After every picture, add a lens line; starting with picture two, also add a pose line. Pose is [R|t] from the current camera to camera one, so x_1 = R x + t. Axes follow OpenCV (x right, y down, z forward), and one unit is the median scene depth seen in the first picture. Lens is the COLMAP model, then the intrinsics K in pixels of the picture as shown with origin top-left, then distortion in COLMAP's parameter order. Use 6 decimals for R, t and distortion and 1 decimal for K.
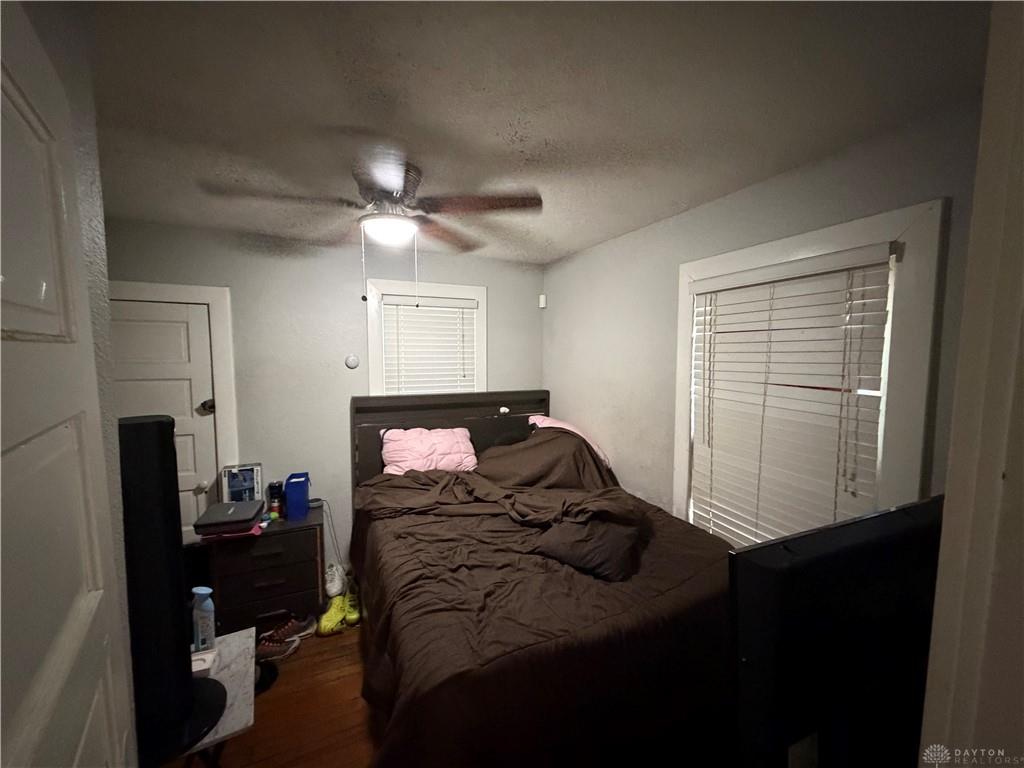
lens RADIAL K [[410.3, 0, 511.0], [0, 410.3, 387.4], [0, 0, 1]] dist [-0.002508, -0.000025]
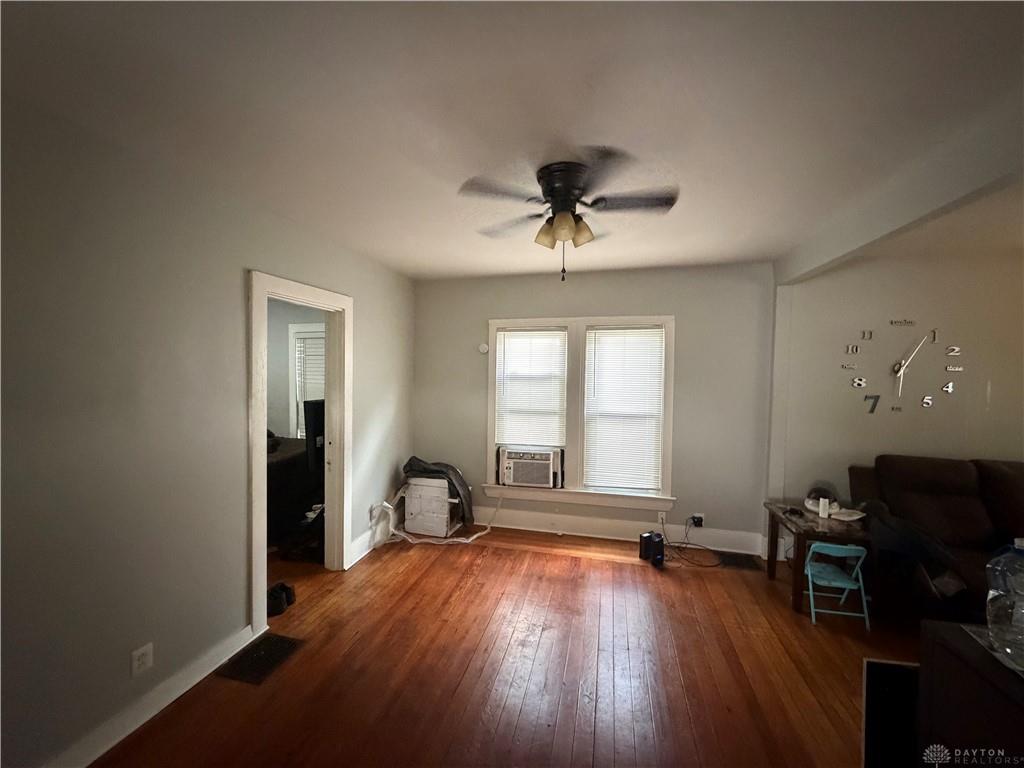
lens RADIAL K [[410.3, 0, 515.9], [0, 410.3, 383.8], [0, 0, 1]] dist [-0.002508, -0.000025]
pose [[0.600762, -0.019360, 0.799194, -0.552525], [0.053592, 0.998433, -0.016099, 0.111858], [-0.797630, 0.052502, 0.600858, -1.140524]]
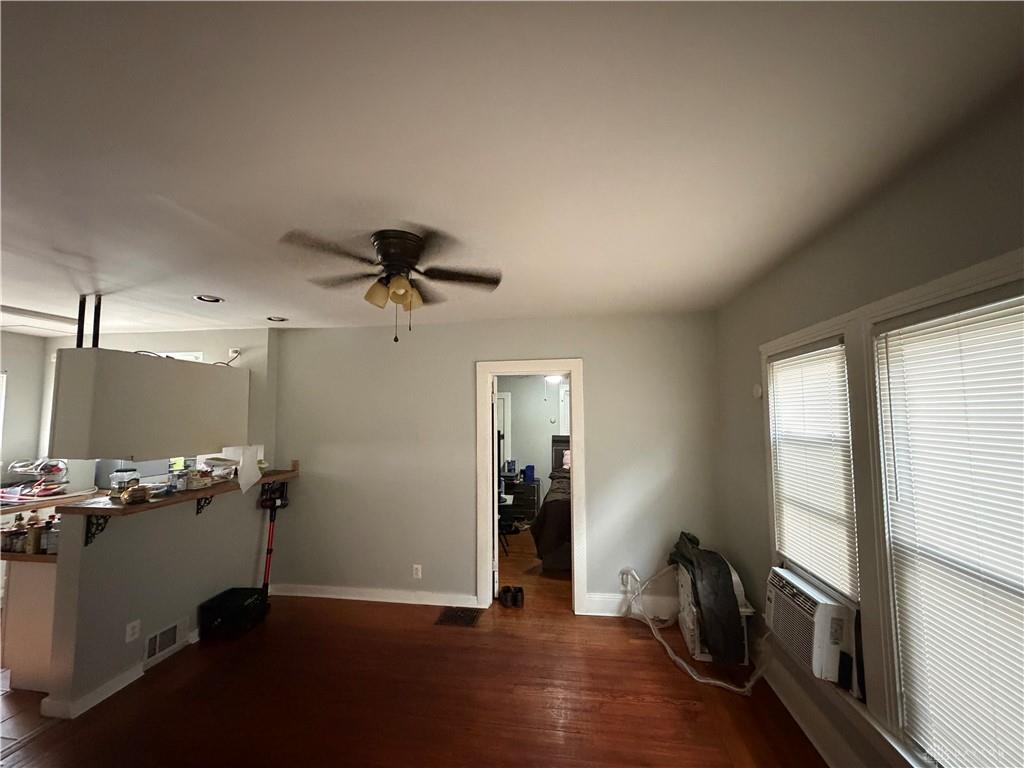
lens RADIAL K [[410.3, 0, 514.8], [0, 410.3, 383.0], [0, 0, 1]] dist [-0.002508, -0.000025]
pose [[0.843947, -0.044843, -0.534549, 0.804078], [-0.040012, 0.988461, -0.146093, 0.091338], [0.534932, 0.144683, 0.832415, -1.276753]]
